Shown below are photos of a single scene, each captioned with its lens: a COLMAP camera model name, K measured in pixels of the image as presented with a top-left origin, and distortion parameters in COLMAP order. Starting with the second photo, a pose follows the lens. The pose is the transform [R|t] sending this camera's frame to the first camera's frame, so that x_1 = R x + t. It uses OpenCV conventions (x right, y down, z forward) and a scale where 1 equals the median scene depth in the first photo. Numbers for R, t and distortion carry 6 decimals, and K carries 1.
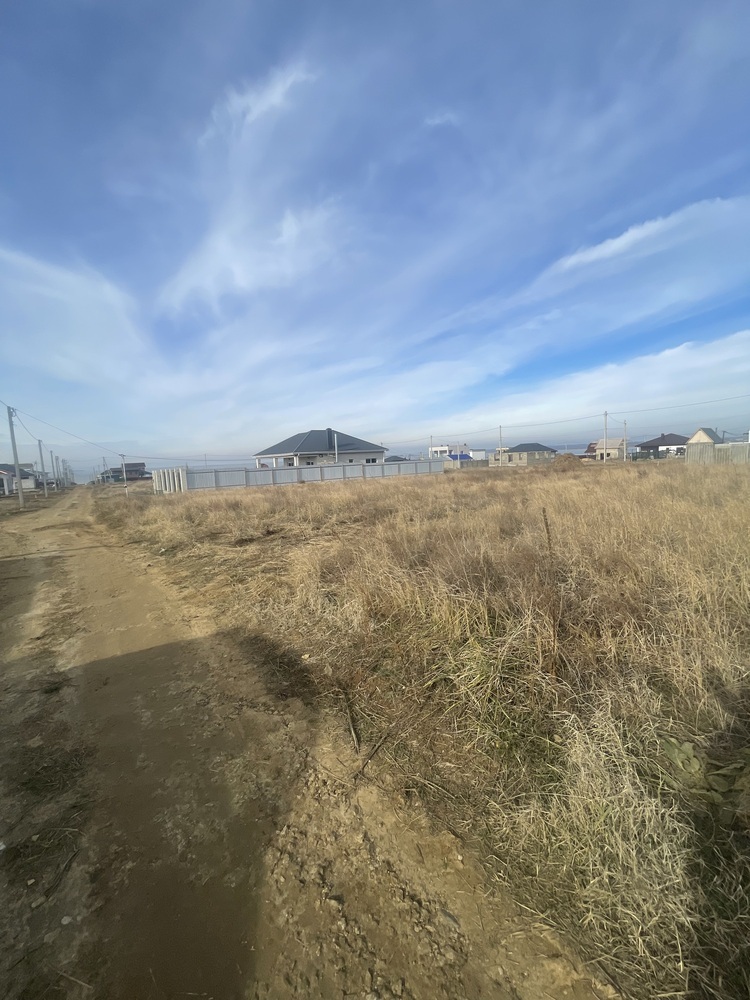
lens RADIAL K [[403.0, 0, 376.6], [0, 403.0, 496.4], [0, 0, 1]] dist [-0.002431, 0.000080]
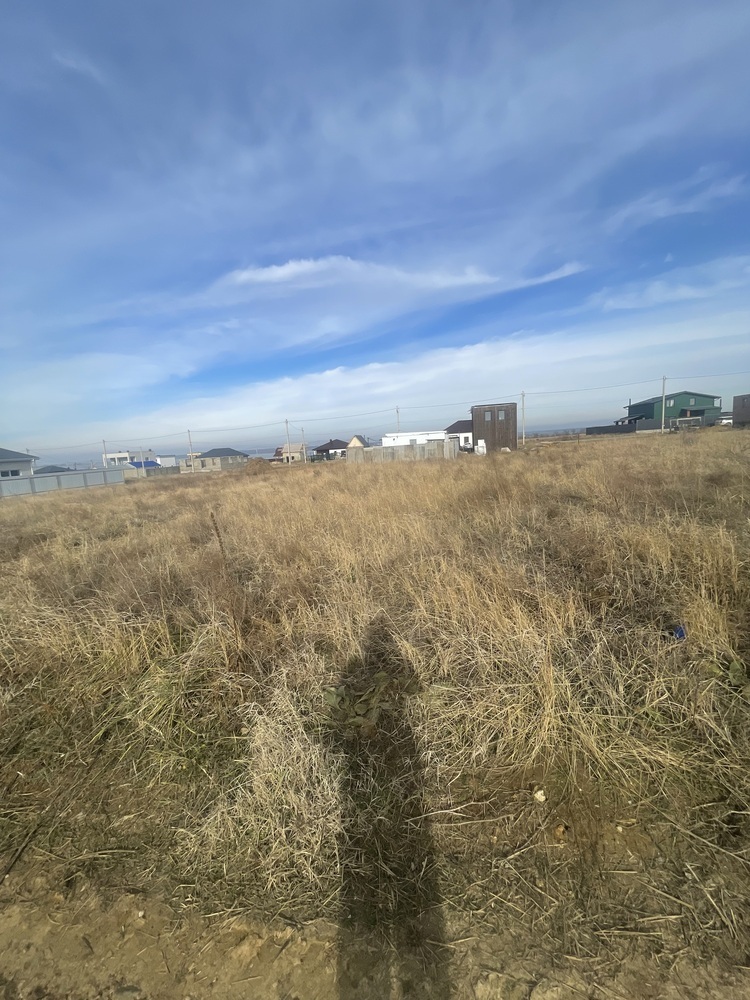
lens RADIAL K [[403.0, 0, 376.6], [0, 403.0, 496.4], [0, 0, 1]] dist [-0.002431, 0.000080]
pose [[0.754050, -0.085890, 0.651177, 0.048876], [0.093532, 0.995351, 0.022979, 0.001754], [-0.650124, 0.043578, 0.758578, -0.027641]]
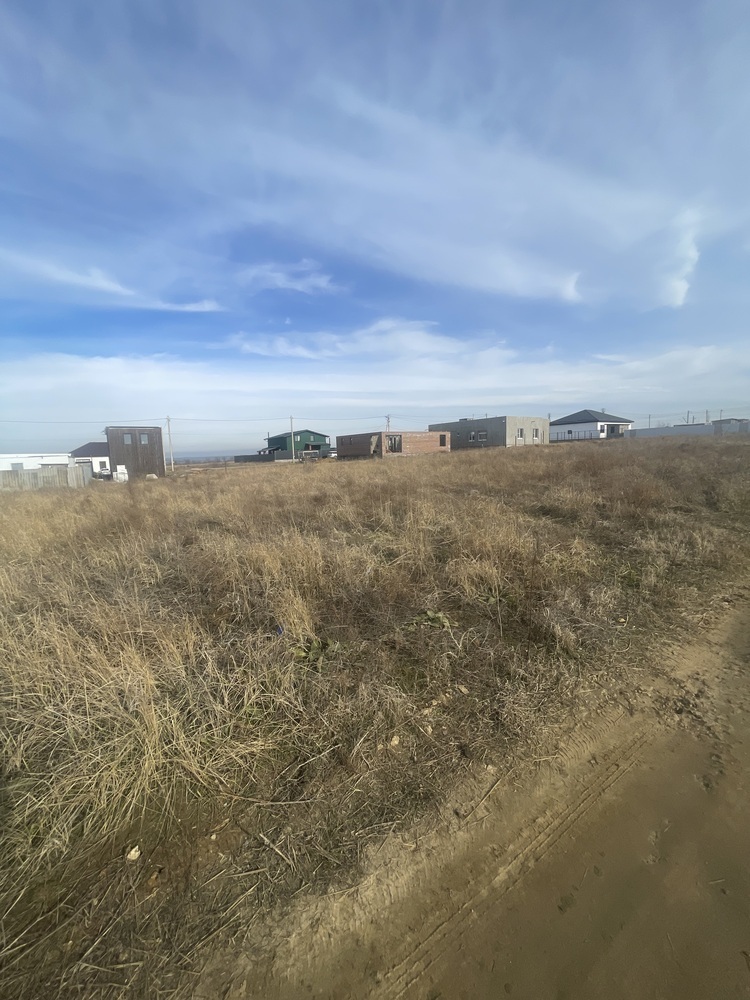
lens RADIAL K [[403.0, 0, 376.6], [0, 403.0, 496.4], [0, 0, 1]] dist [-0.002431, 0.000080]
pose [[0.050423, -0.060947, 0.996867, 0.076151], [0.131895, 0.989800, 0.053843, 0.009639], [-0.989980, 0.128767, 0.057947, -0.118614]]
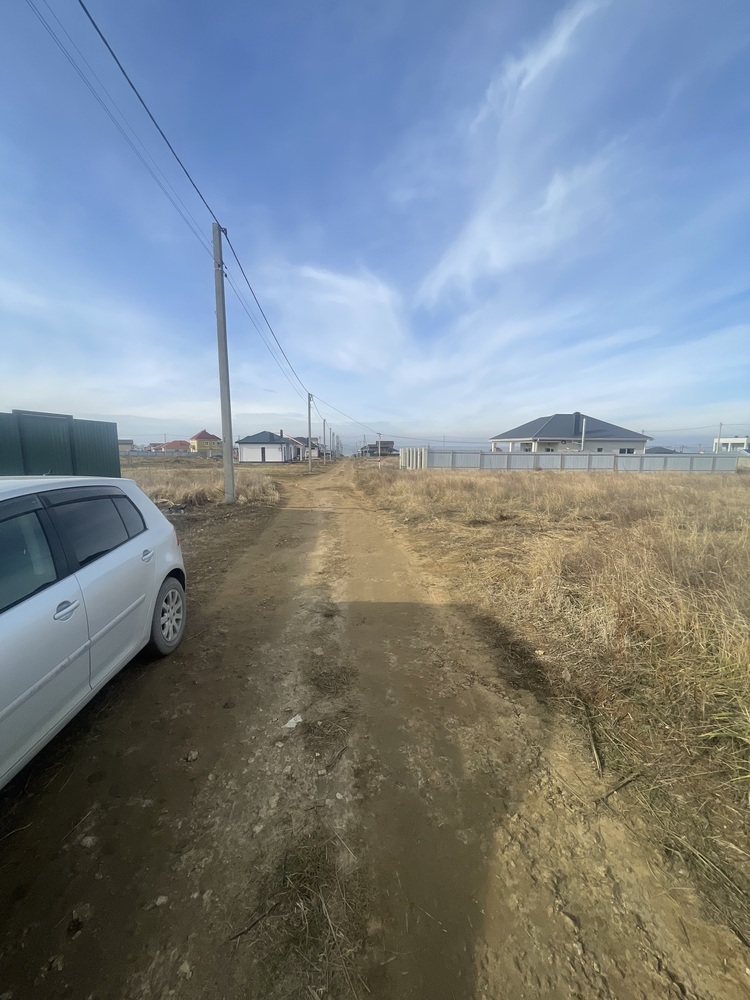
lens RADIAL K [[403.0, 0, 376.6], [0, 403.0, 496.4], [0, 0, 1]] dist [-0.002431, 0.000080]
pose [[0.847674, 0.116883, -0.517481, -0.052231], [-0.096191, 0.993122, 0.066748, 0.004499], [0.521724, -0.006804, 0.853087, -0.011212]]
